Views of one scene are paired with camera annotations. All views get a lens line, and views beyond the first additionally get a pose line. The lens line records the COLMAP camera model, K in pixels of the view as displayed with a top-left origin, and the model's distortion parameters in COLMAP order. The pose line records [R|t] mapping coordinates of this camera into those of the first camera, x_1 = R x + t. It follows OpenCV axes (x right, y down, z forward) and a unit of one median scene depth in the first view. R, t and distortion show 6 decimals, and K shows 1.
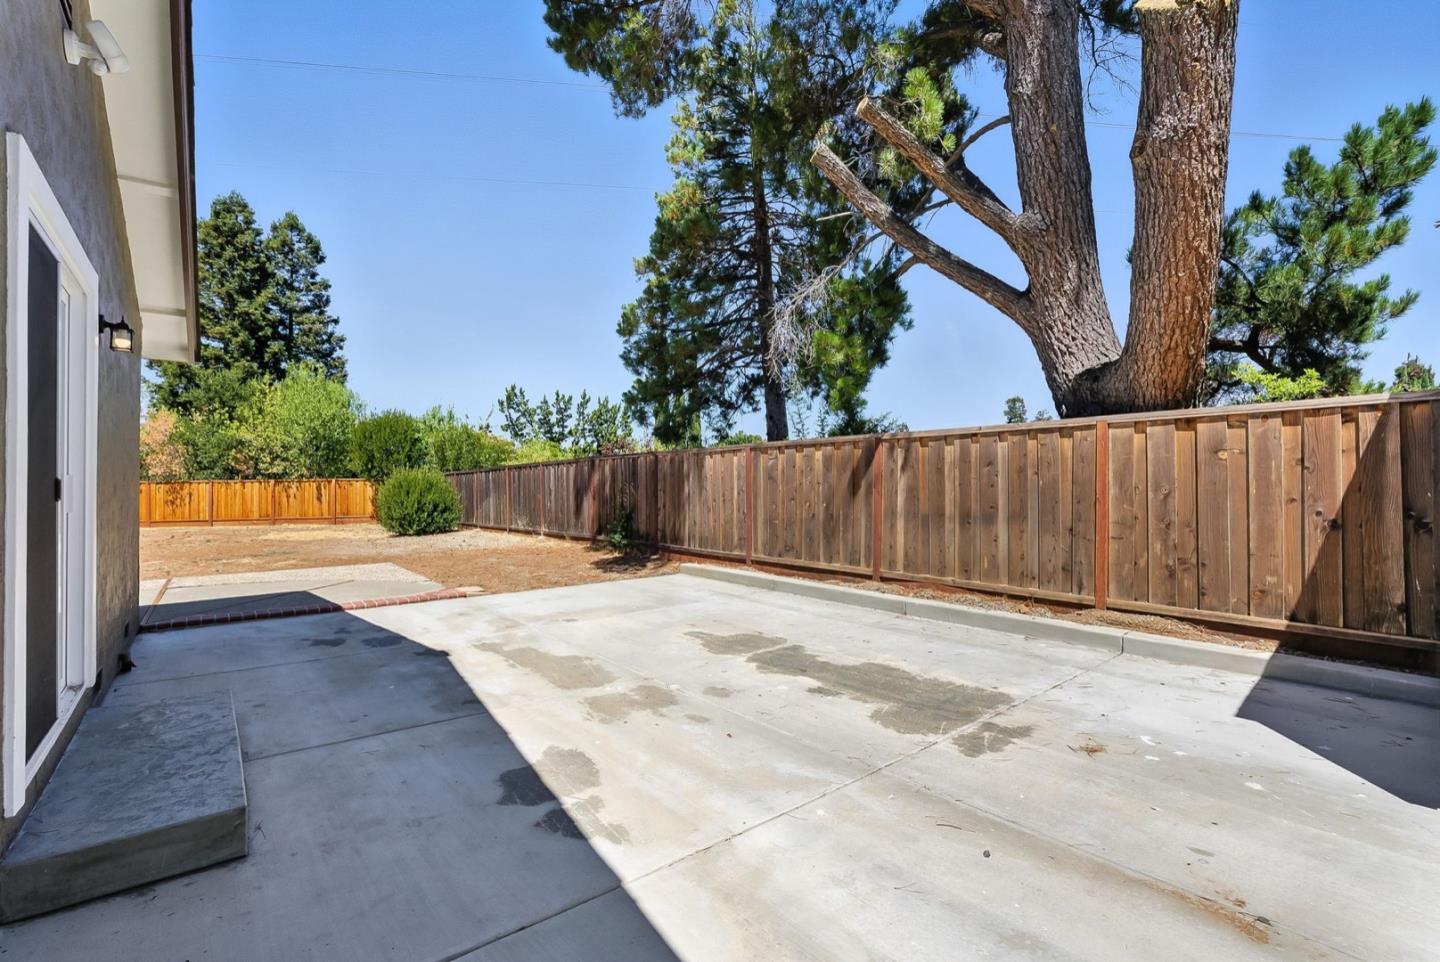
lens RADIAL K [[636.1, 0, 718.9], [0, 636.1, 476.4], [0, 0, 1]] dist [-0.011092, 0.000046]
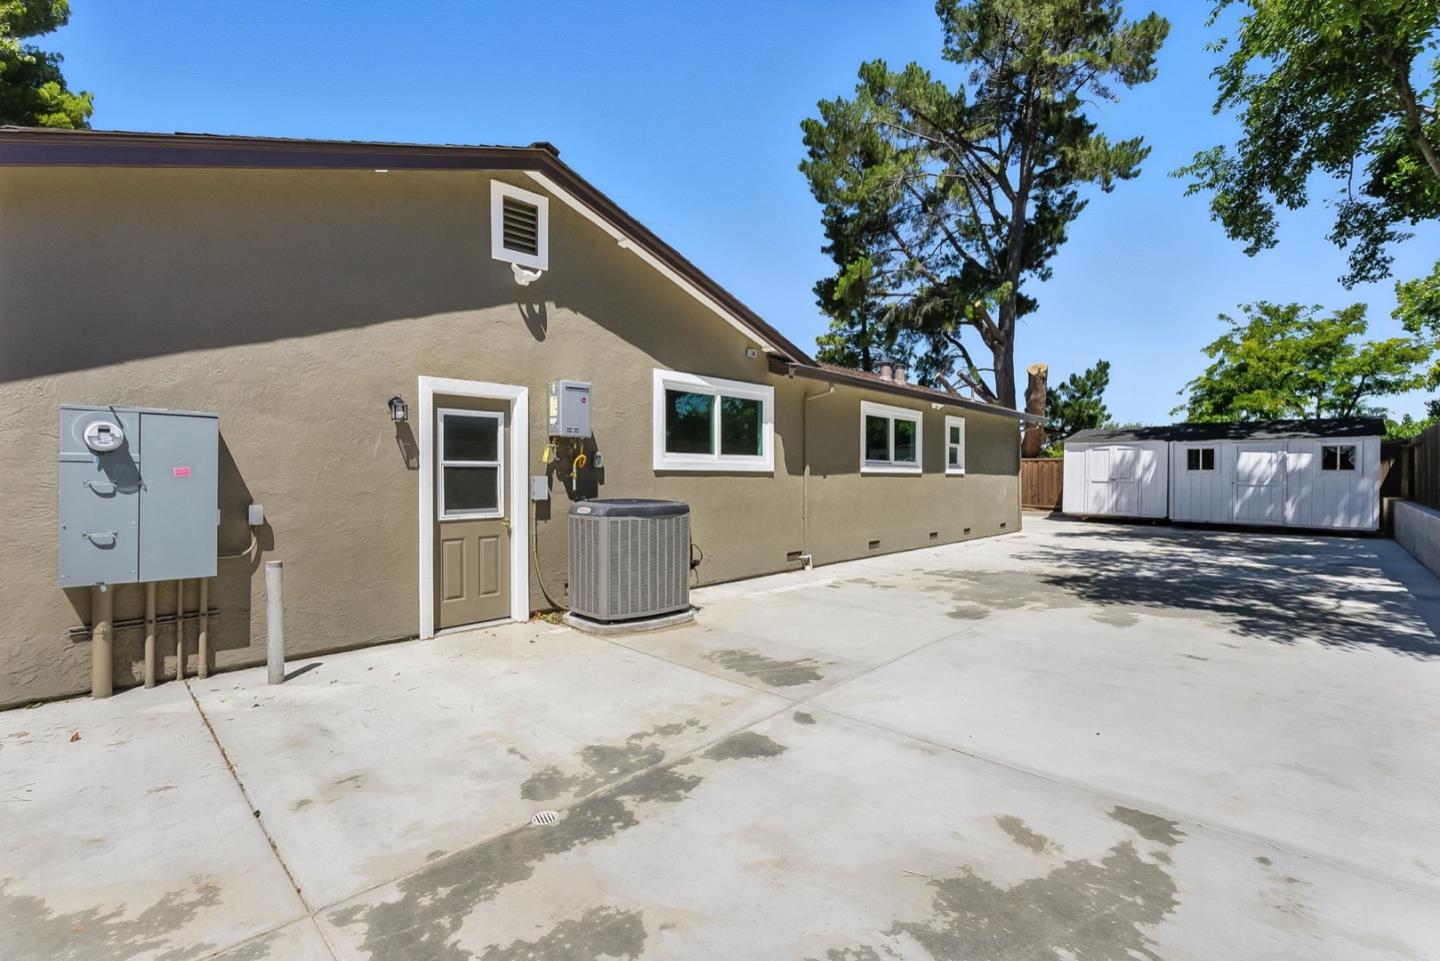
lens RADIAL K [[636.1, 0, 718.9], [0, 636.1, 475.9], [0, 0, 1]] dist [-0.011092, 0.000046]
pose [[0.991244, 0.007976, 0.131801, -1.357812], [-0.010274, 0.999807, 0.016763, -0.025317], [-0.131642, -0.017971, 0.991134, -2.068372]]
